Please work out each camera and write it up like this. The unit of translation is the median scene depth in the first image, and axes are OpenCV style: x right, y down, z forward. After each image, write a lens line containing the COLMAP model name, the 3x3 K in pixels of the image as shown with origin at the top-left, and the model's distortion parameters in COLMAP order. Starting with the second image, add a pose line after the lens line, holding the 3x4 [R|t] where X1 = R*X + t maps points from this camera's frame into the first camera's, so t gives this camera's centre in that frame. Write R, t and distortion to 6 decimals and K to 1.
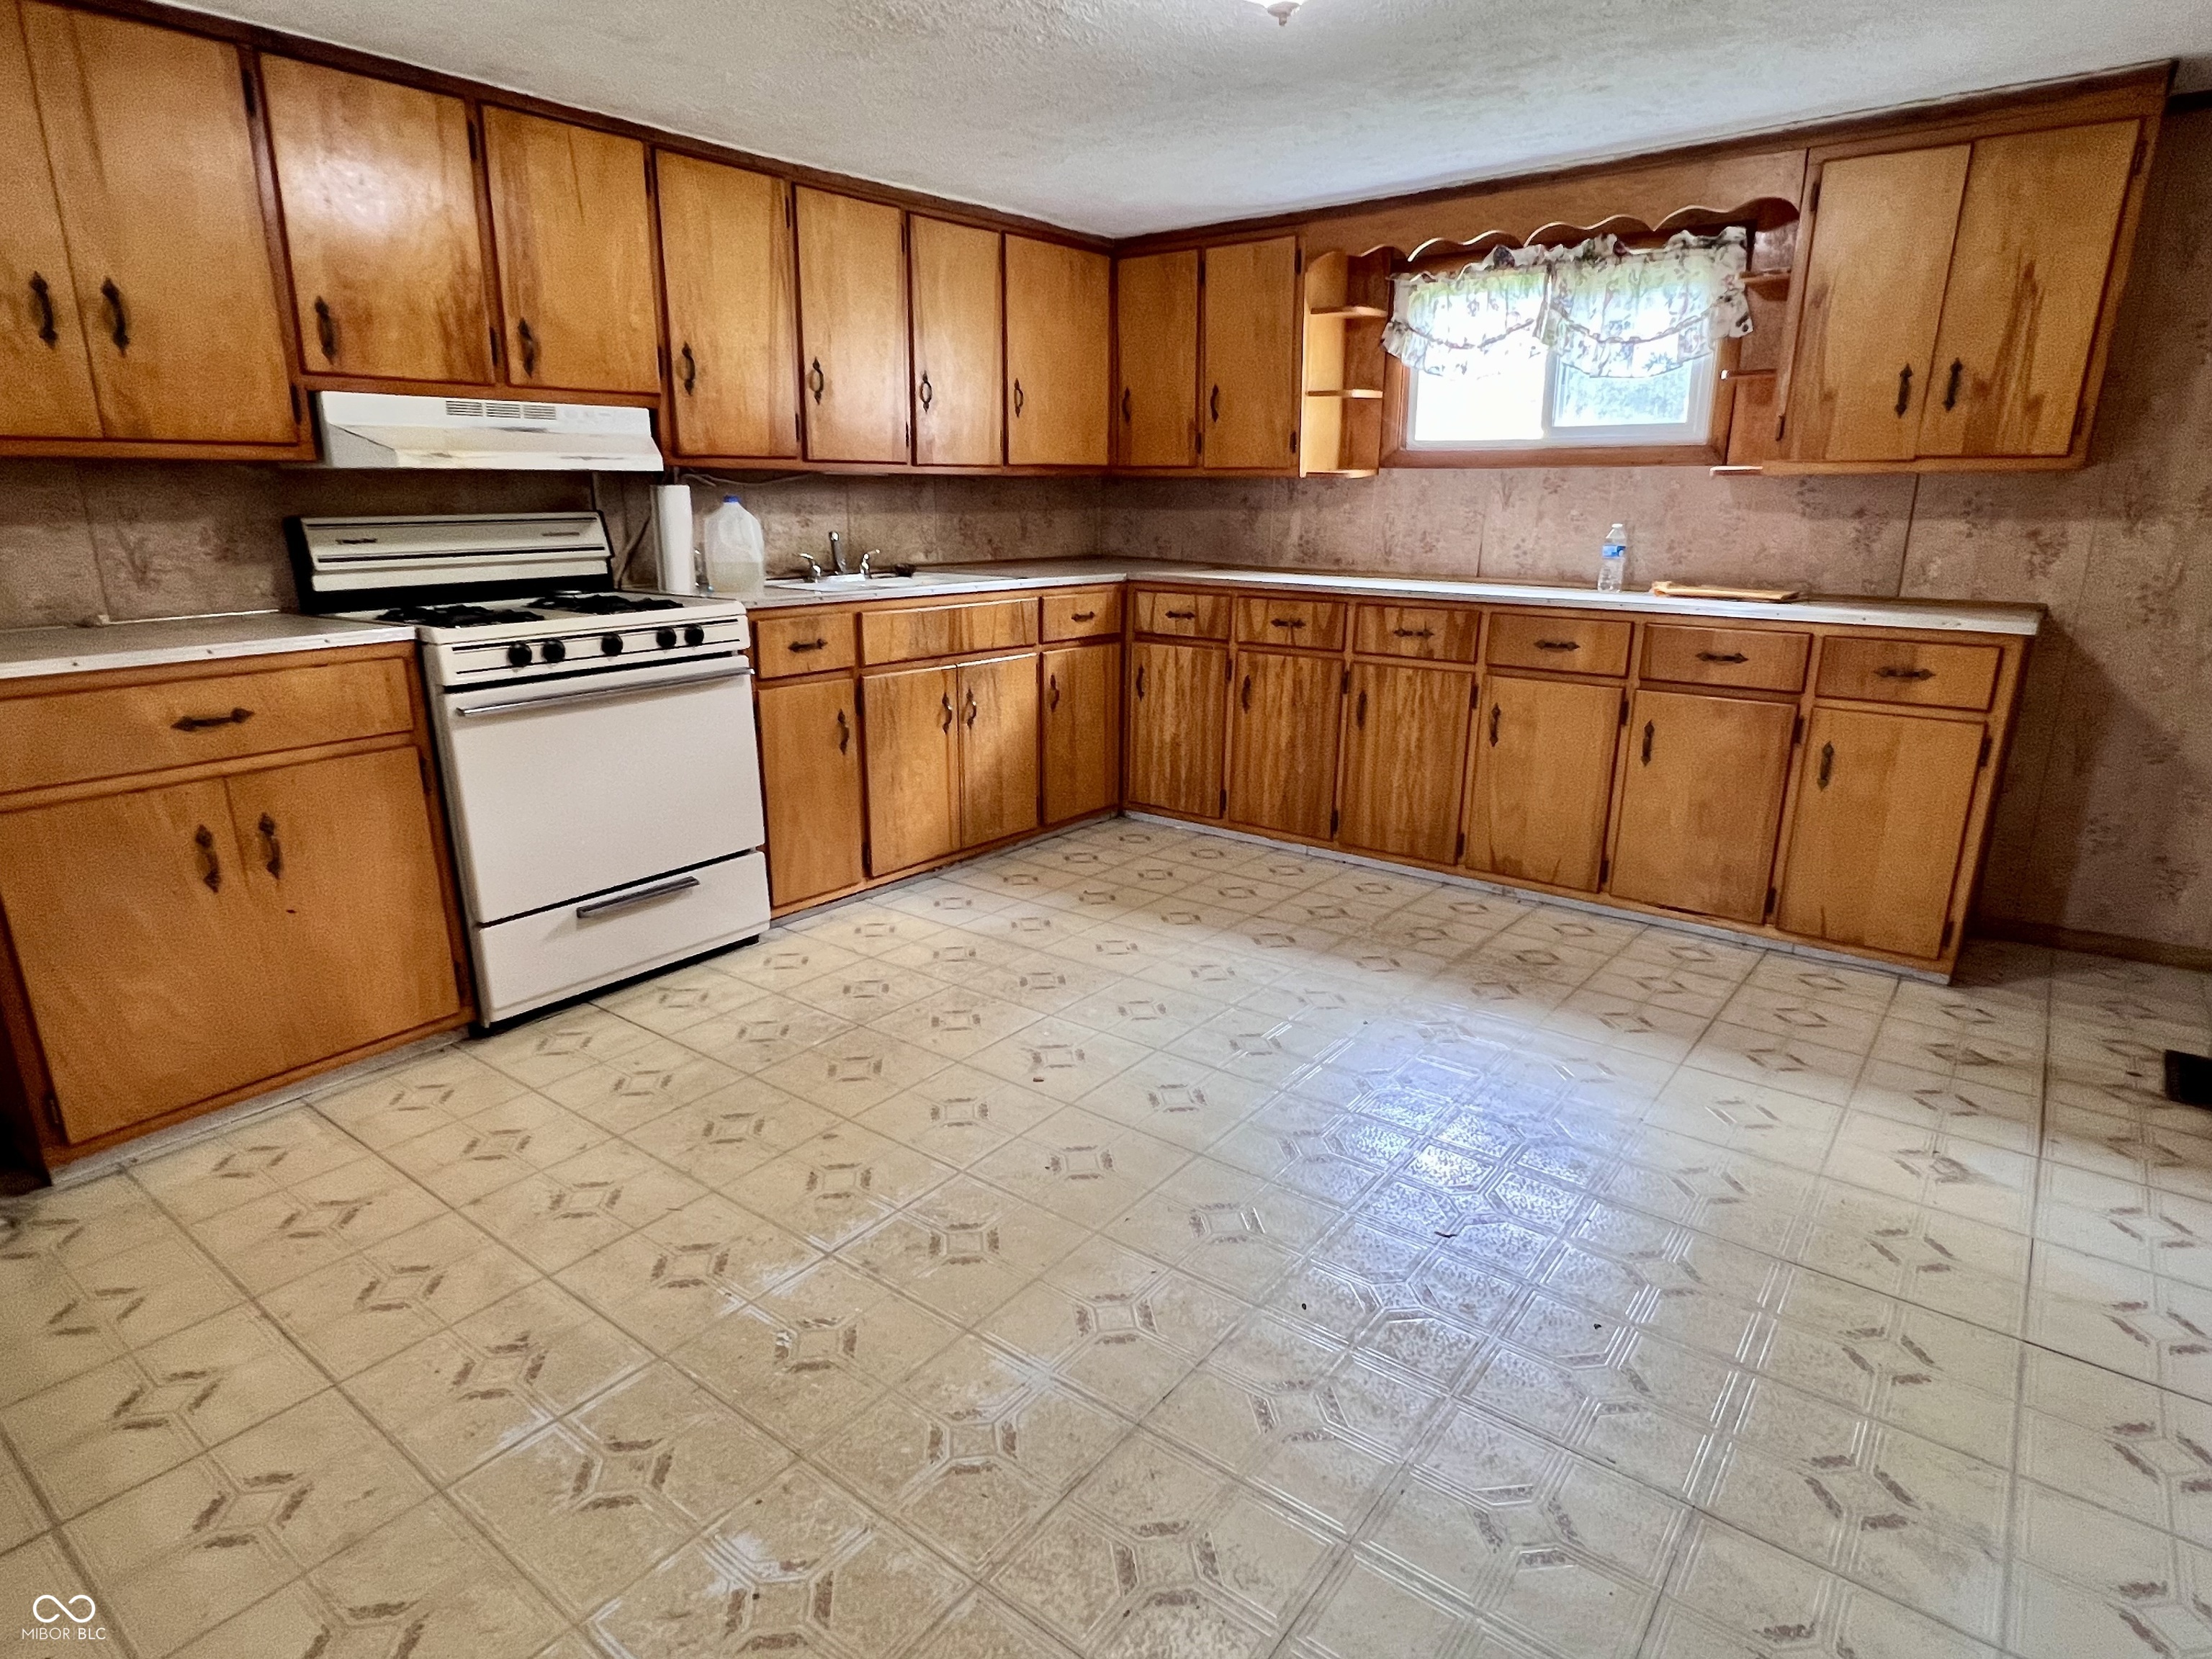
lens RADIAL K [[1221.6, 0, 1101.0], [0, 1221.6, 837.3], [0, 0, 1]] dist [-0.000604, -0.004641]
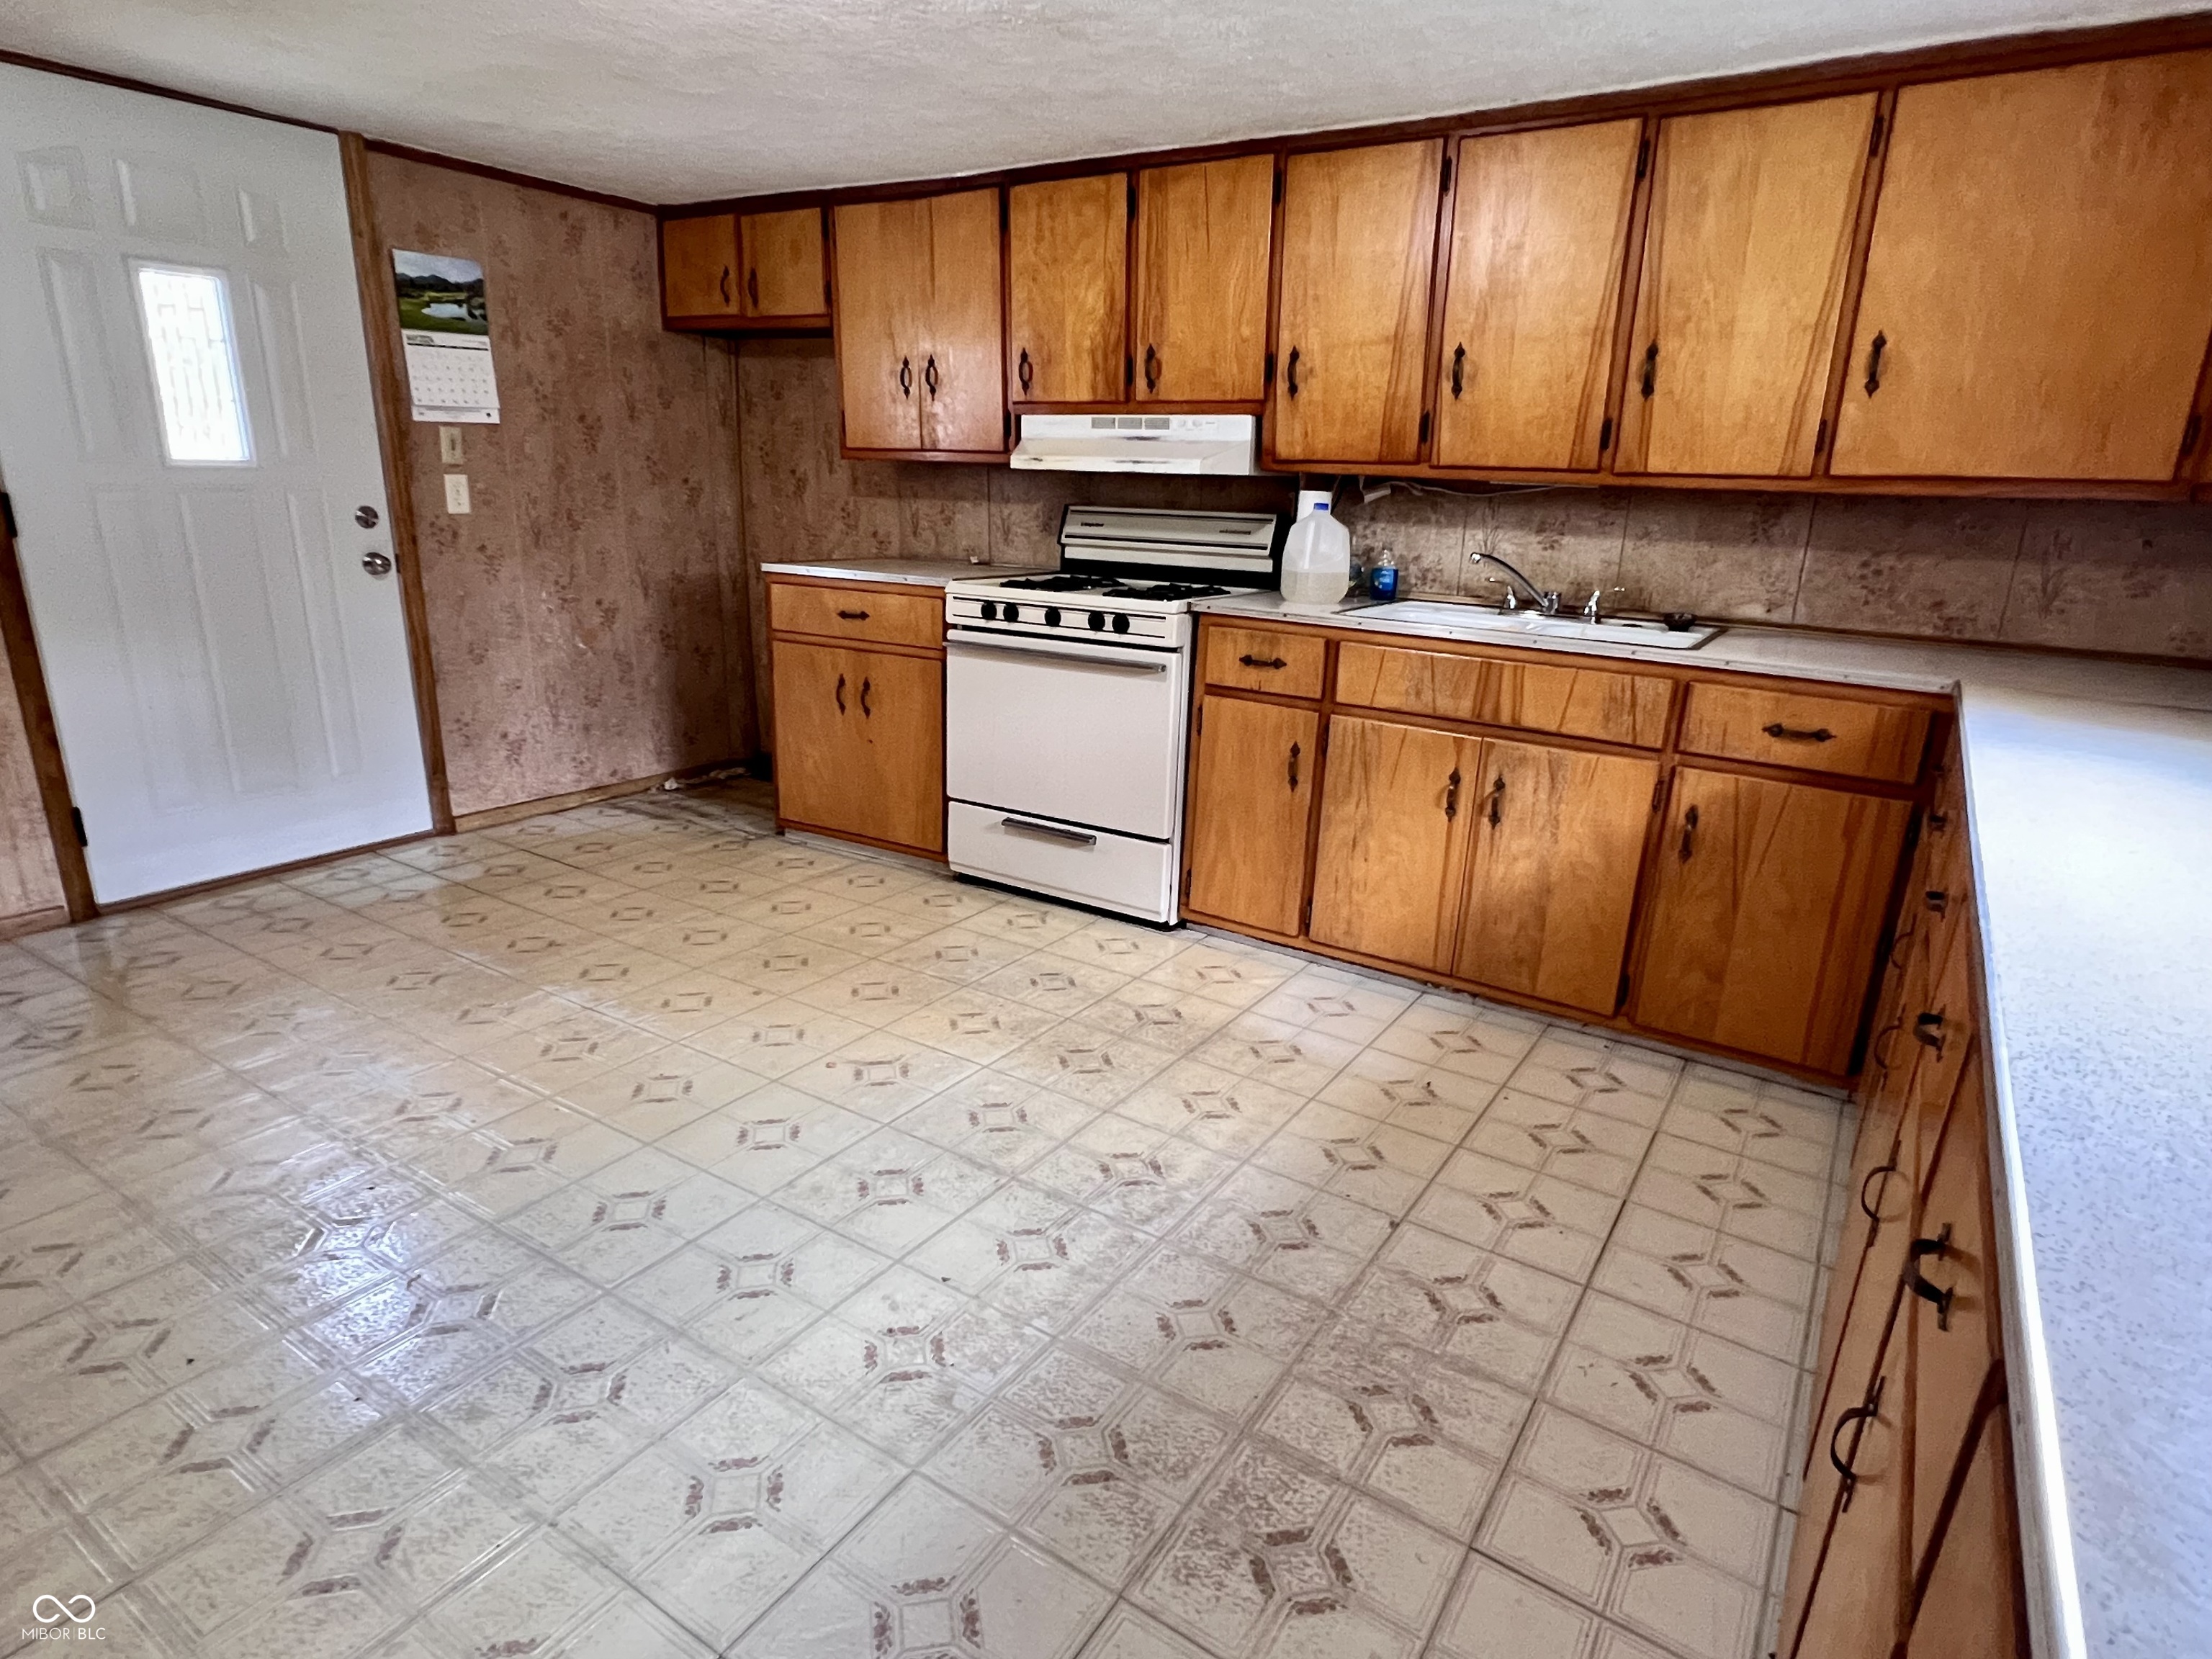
lens RADIAL K [[1221.6, 0, 1097.4], [0, 1221.6, 840.2], [0, 0, 1]] dist [-0.000604, -0.004641]
pose [[0.080525, 0.288120, -0.954203, 0.707623], [-0.303152, 0.919040, 0.251920, -0.238298], [0.949534, 0.268982, 0.161349, 0.797156]]
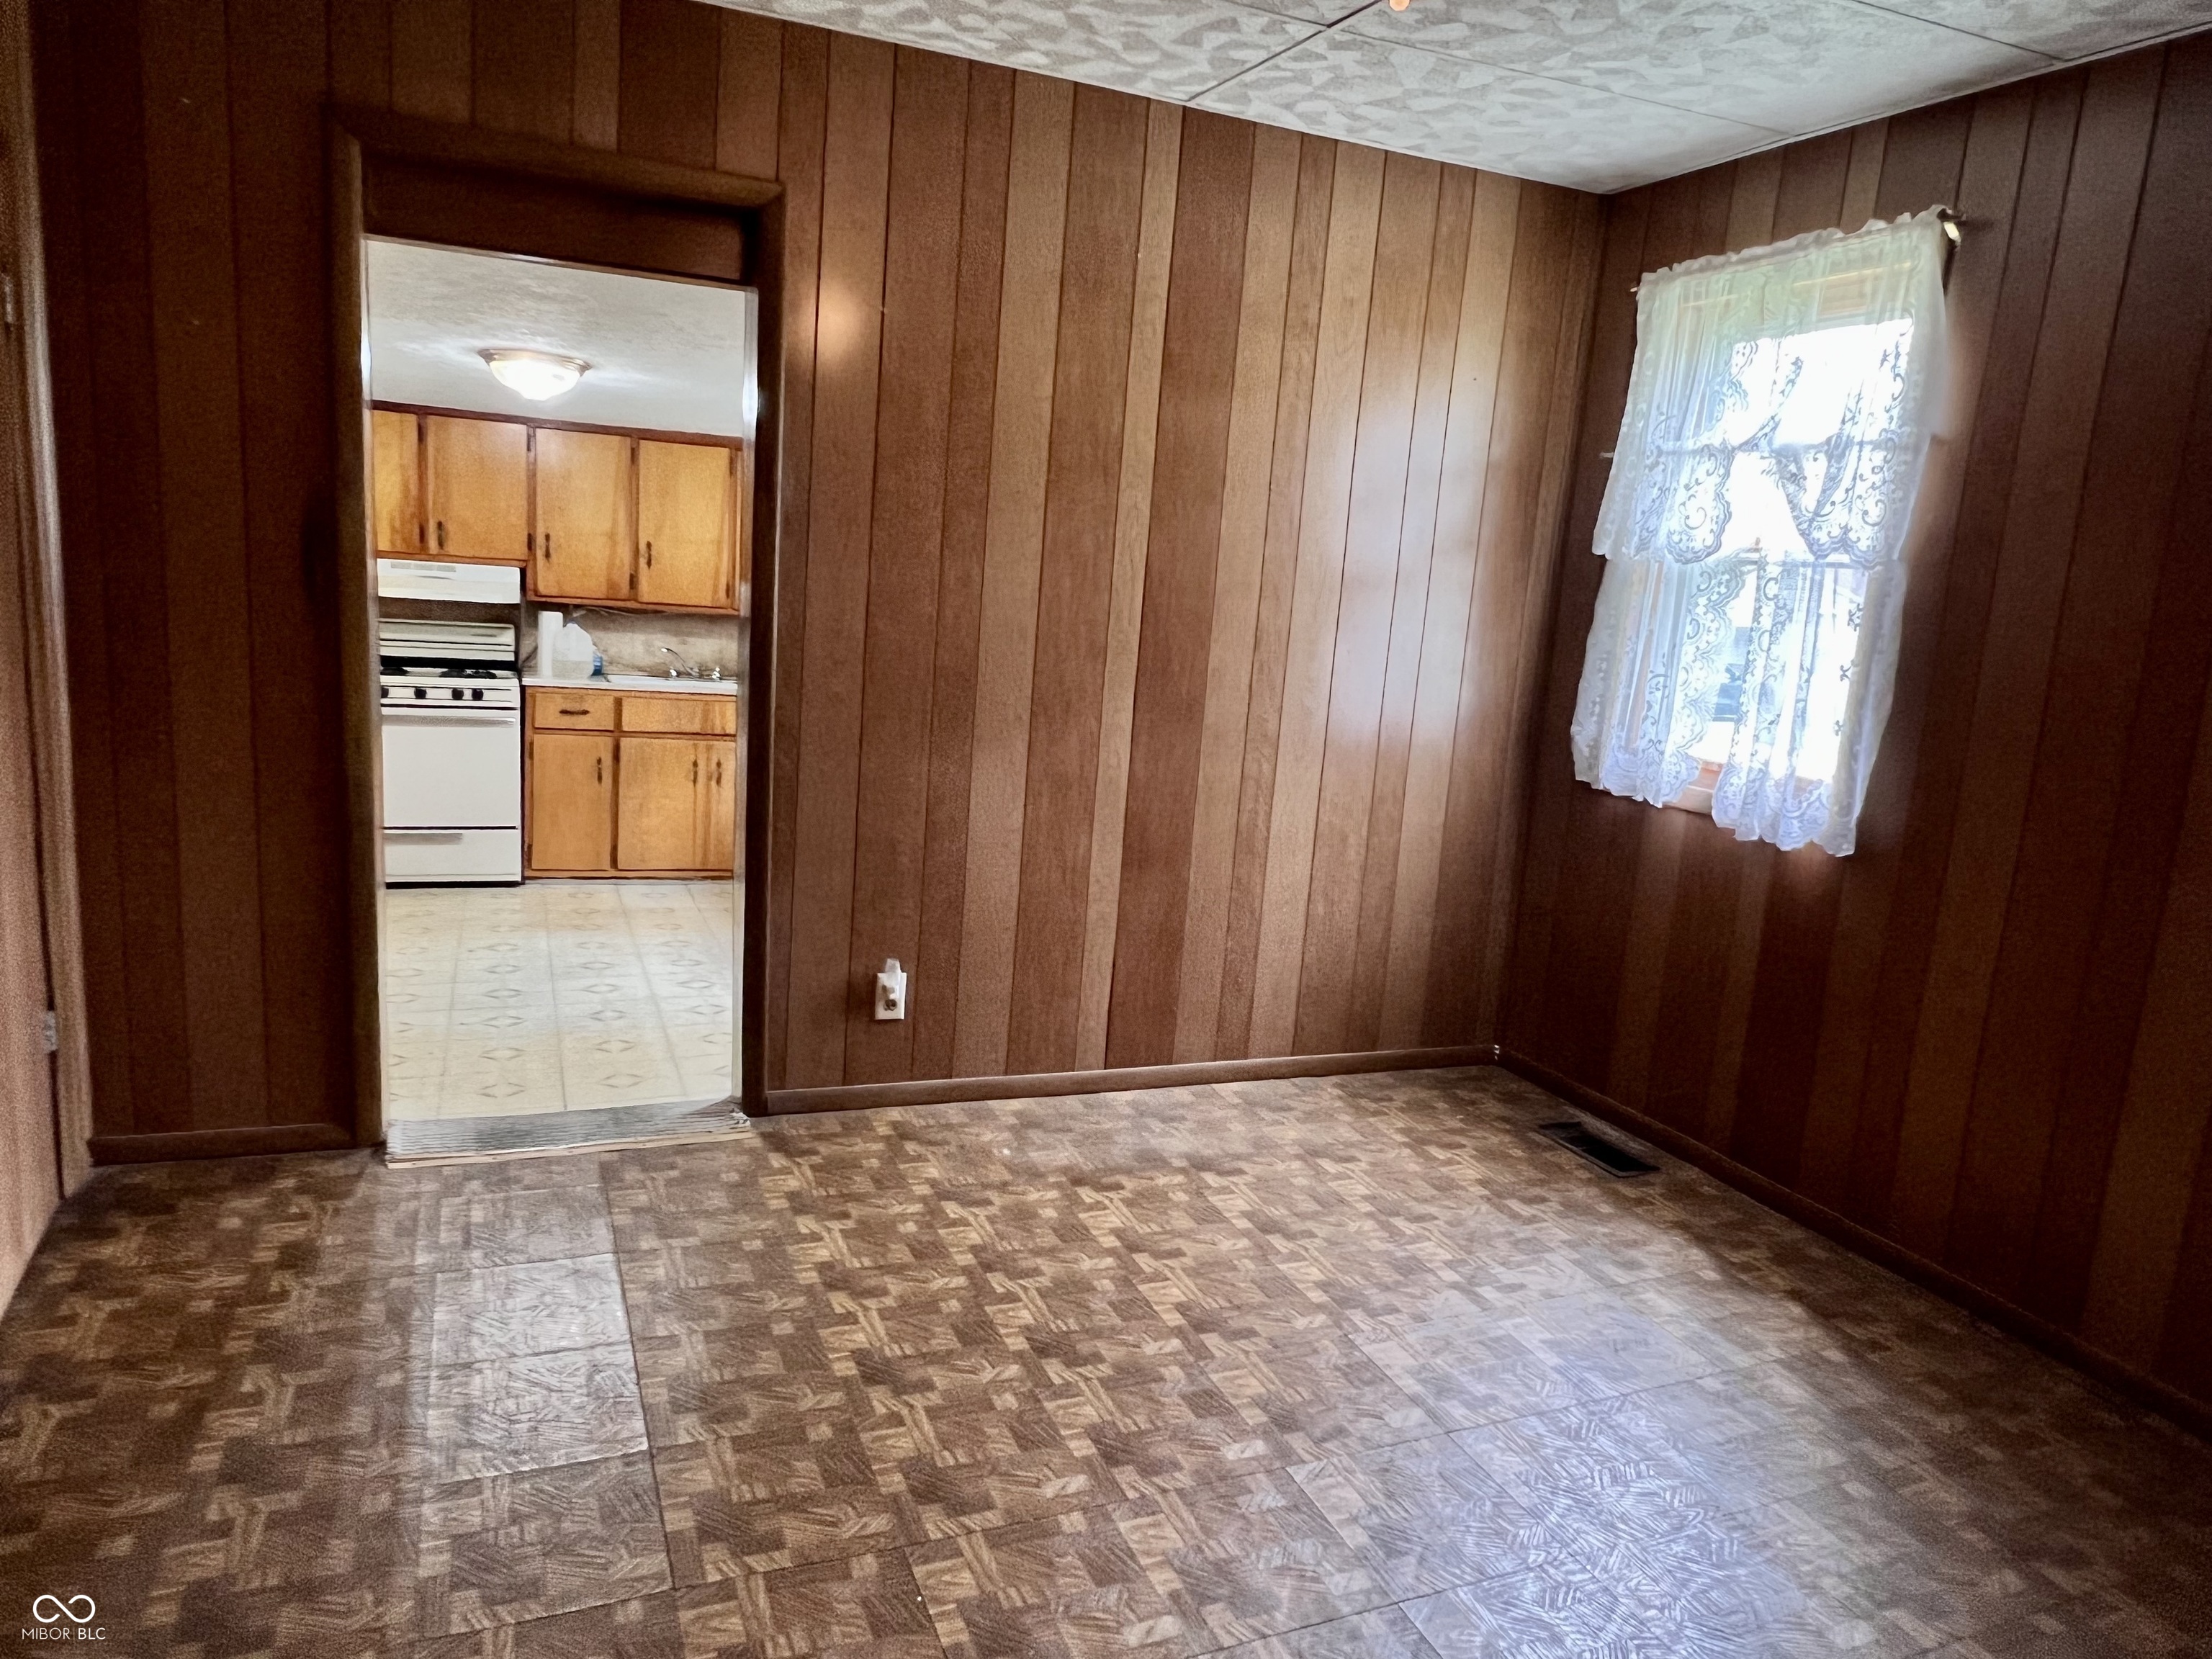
lens RADIAL K [[1421.2, 0, 1108.1], [0, 1421.2, 852.3], [0, 0, 1]] dist [0.003183, -0.000186]
pose [[0.865251, 0.146606, -0.479424, 1.364047], [-0.202261, 0.977089, -0.066244, 0.007171], [0.458728, 0.154287, 0.875080, -0.315118]]
